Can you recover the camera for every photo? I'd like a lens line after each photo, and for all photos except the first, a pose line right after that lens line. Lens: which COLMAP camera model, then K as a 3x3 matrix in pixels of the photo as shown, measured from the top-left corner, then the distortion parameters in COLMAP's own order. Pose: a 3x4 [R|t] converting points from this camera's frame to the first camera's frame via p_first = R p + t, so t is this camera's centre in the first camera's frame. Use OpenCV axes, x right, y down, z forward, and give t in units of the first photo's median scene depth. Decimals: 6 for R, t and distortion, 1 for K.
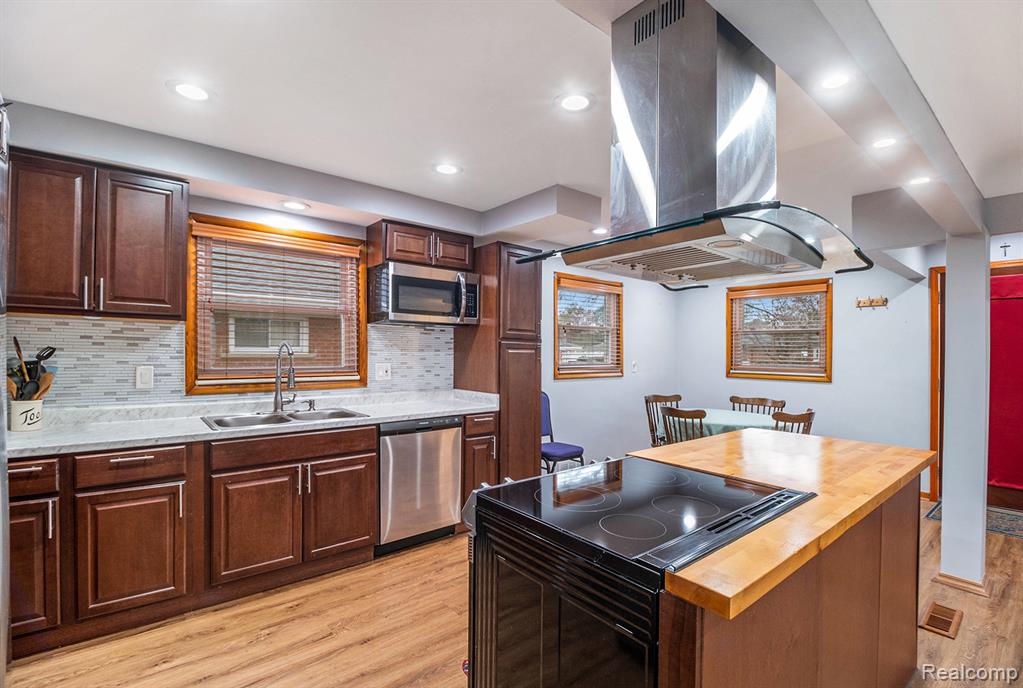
lens RADIAL K [[457.8, 0, 511.5], [0, 457.8, 344.0], [0, 0, 1]] dist [-0.011557, 0.000036]
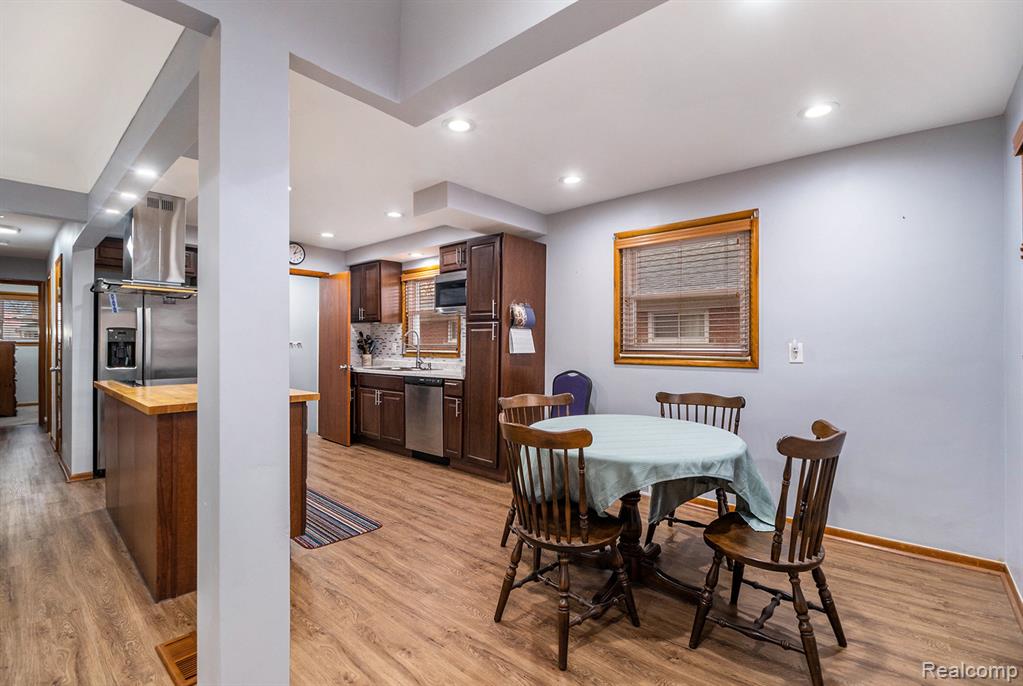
lens RADIAL K [[457.8, 0, 511.5], [0, 457.8, 343.0], [0, 0, 1]] dist [-0.011557, 0.000036]
pose [[0.164589, -0.014095, -0.986262, 1.255384], [0.006118, 0.999893, -0.013269, 0.068663], [0.986343, -0.003850, 0.164658, 0.974513]]
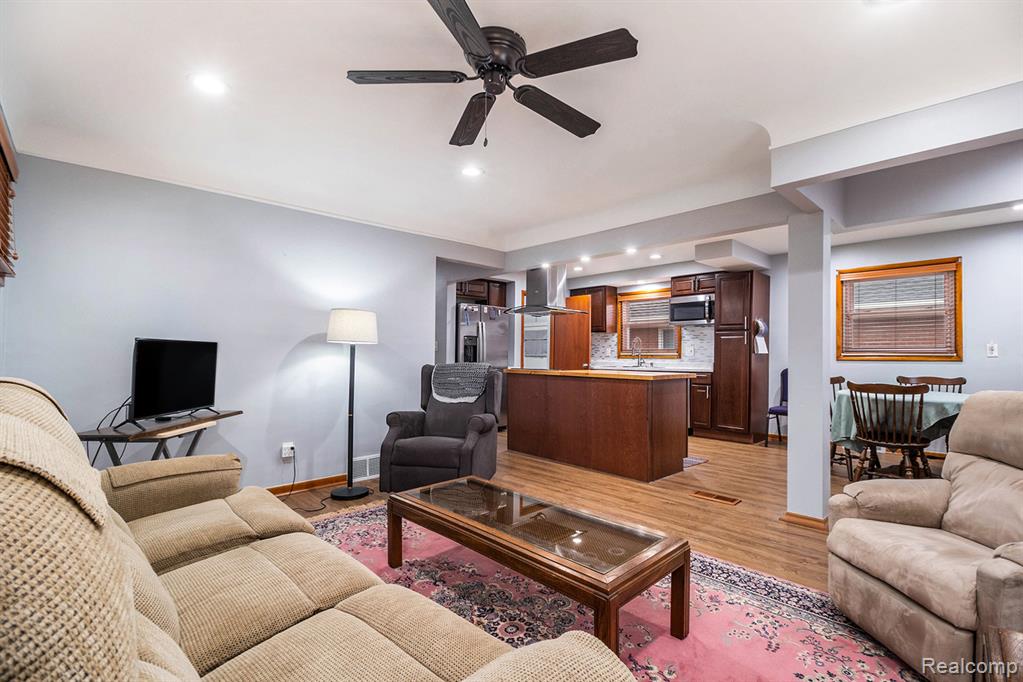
lens RADIAL K [[458.8, 0, 511.5], [0, 458.8, 341.0], [0, 0, 1]] dist [-0.000857, -0.000237]
pose [[0.084997, -0.044407, -0.995391, 1.725550], [0.002625, 0.999013, -0.044345, 0.109207], [0.996378, 0.001157, 0.085029, 0.092121]]
